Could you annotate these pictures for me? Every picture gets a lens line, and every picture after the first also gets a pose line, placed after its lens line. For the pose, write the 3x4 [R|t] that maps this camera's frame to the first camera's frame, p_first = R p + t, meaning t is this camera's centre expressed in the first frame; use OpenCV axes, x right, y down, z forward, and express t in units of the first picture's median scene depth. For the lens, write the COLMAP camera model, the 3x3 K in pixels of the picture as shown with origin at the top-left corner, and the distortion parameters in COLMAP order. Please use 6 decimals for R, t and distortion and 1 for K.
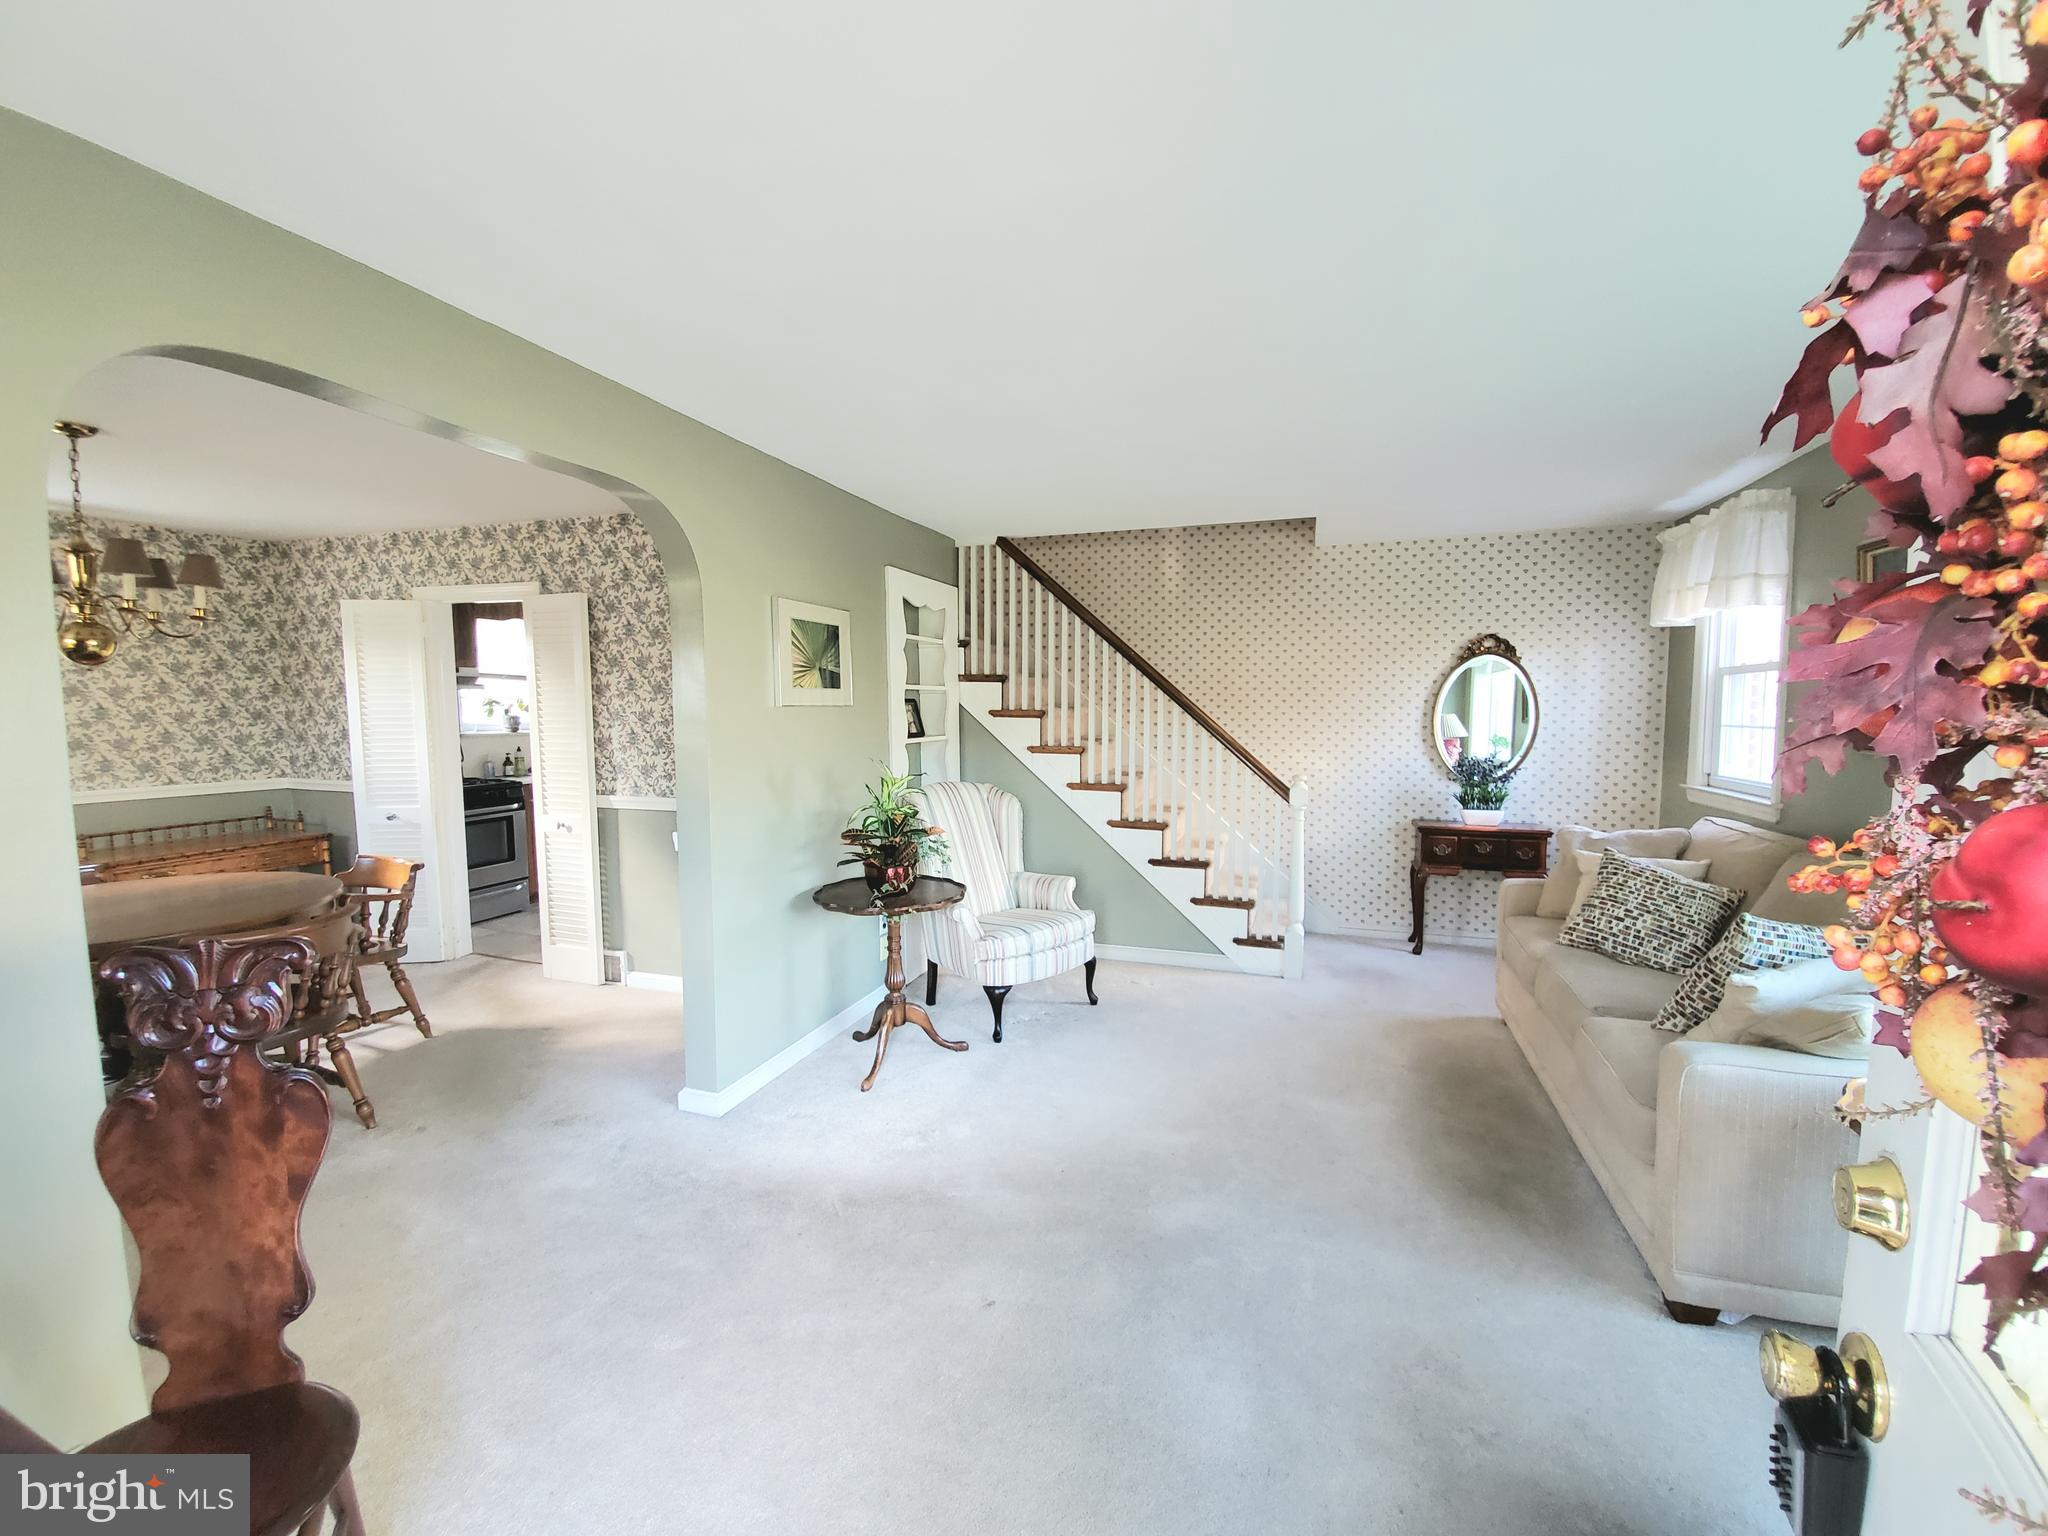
lens RADIAL K [[816.9, 0, 1029.8], [0, 816.9, 780.2], [0, 0, 1]] dist [0.003203, -0.010981]
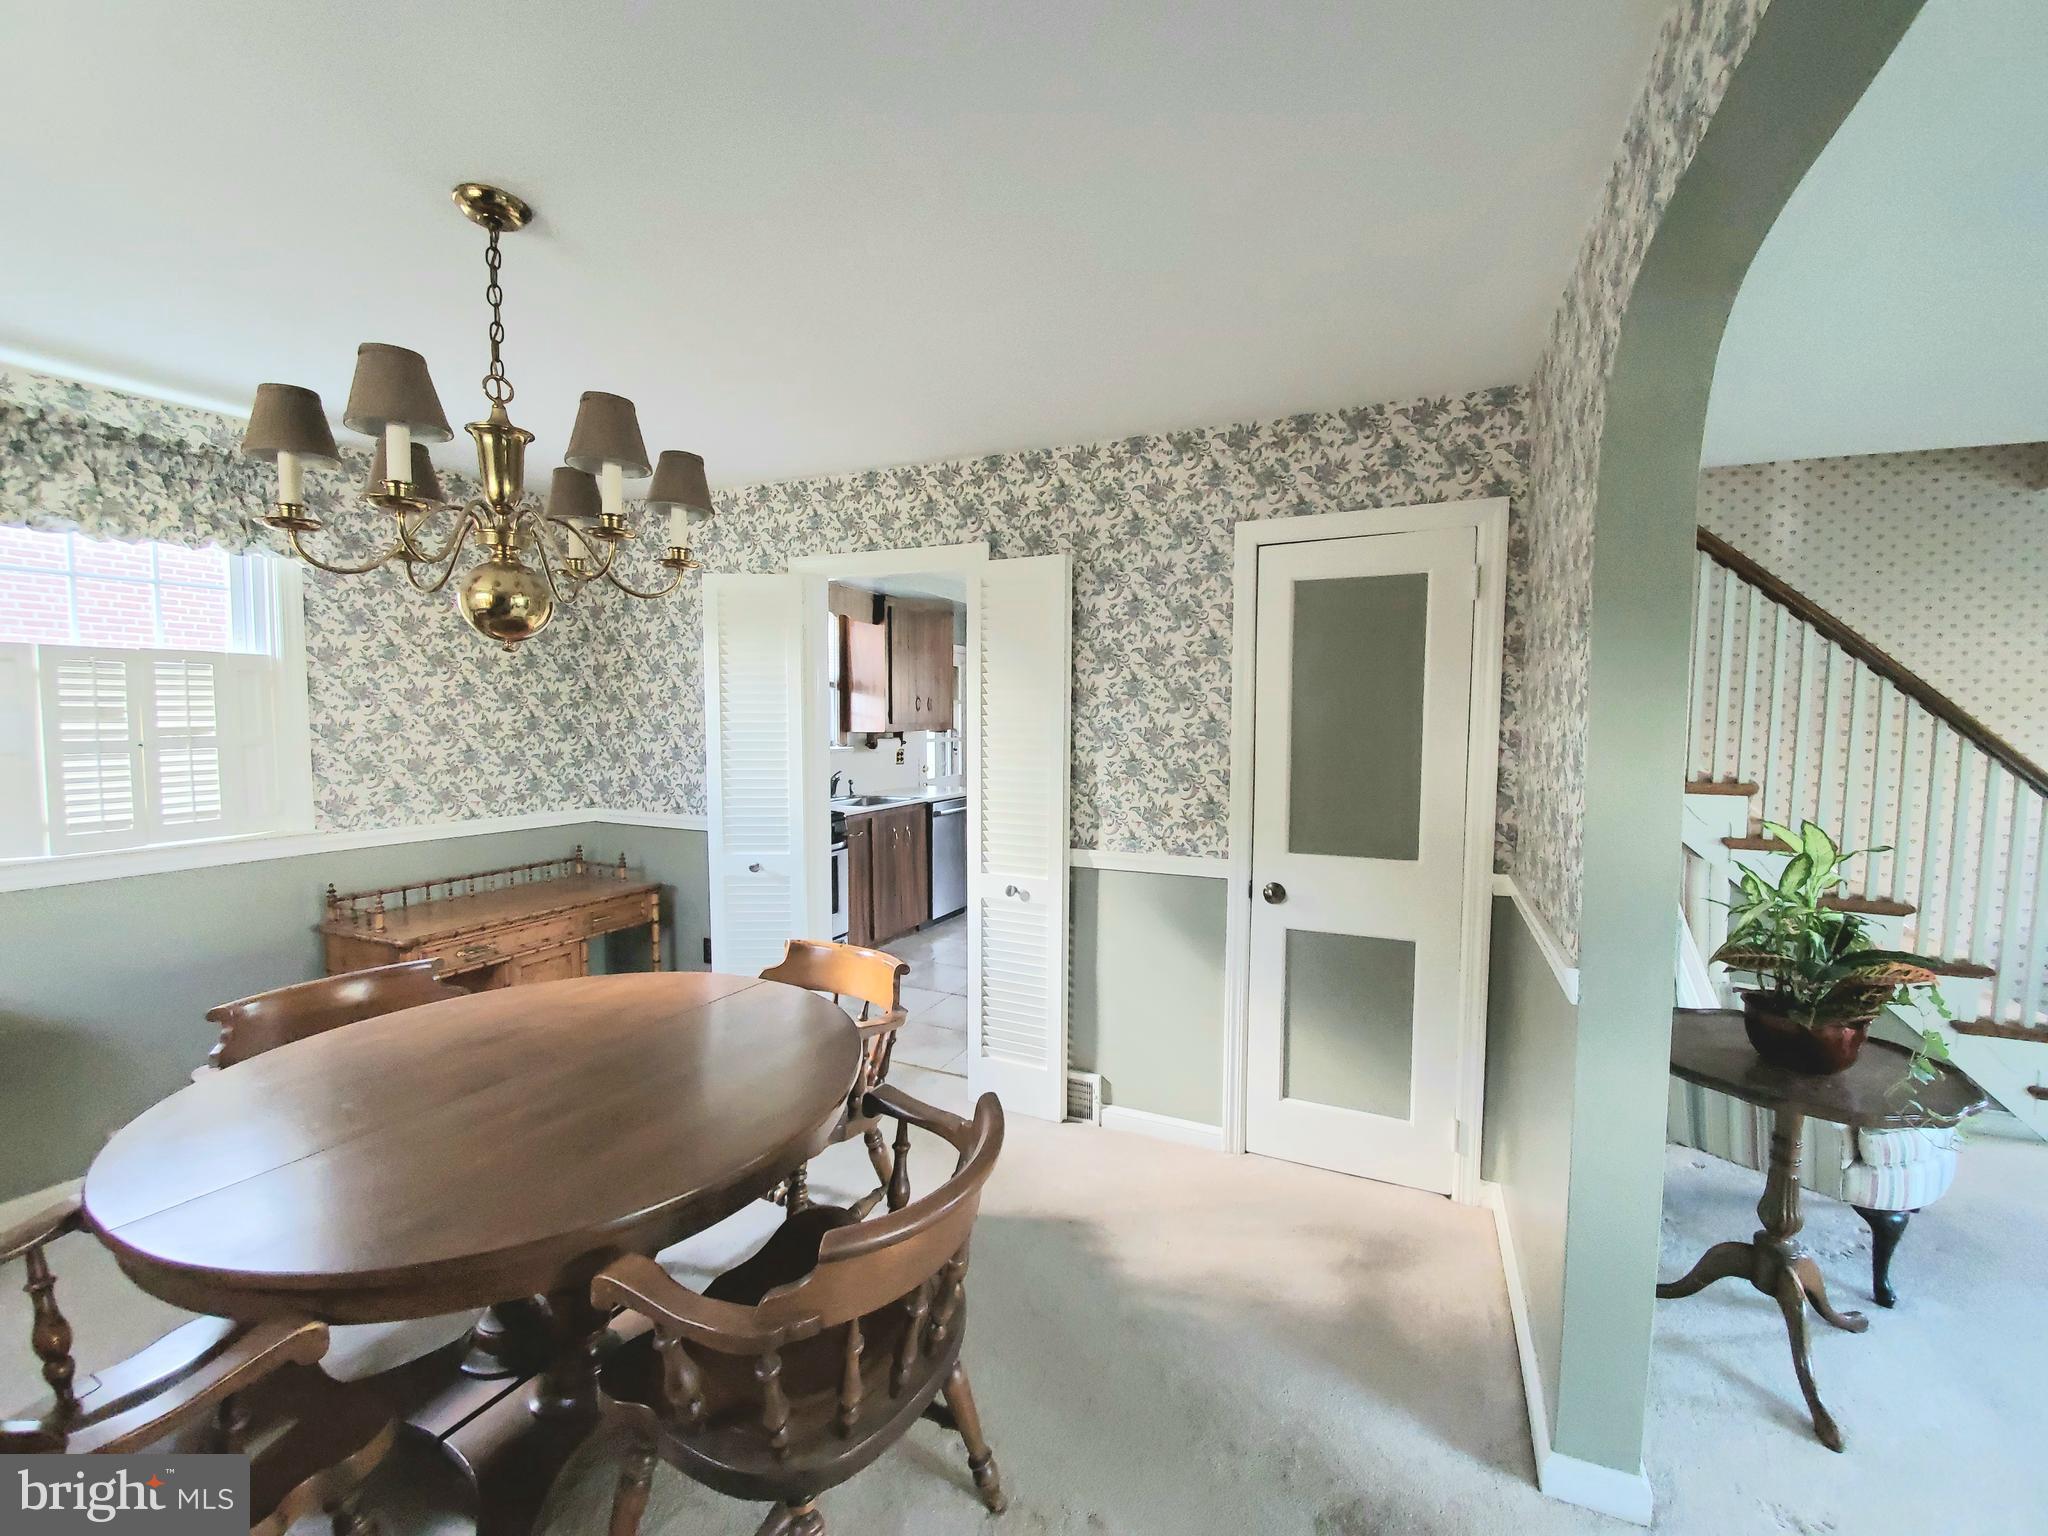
lens RADIAL K [[816.9, 0, 1040.5], [0, 816.9, 777.8], [0, 0, 1]] dist [0.003203, -0.010981]
pose [[0.995150, 0.013061, -0.097499, -0.480632], [-0.014951, 0.999714, -0.018685, -0.027435], [0.097227, 0.020052, 0.995060, 0.304415]]
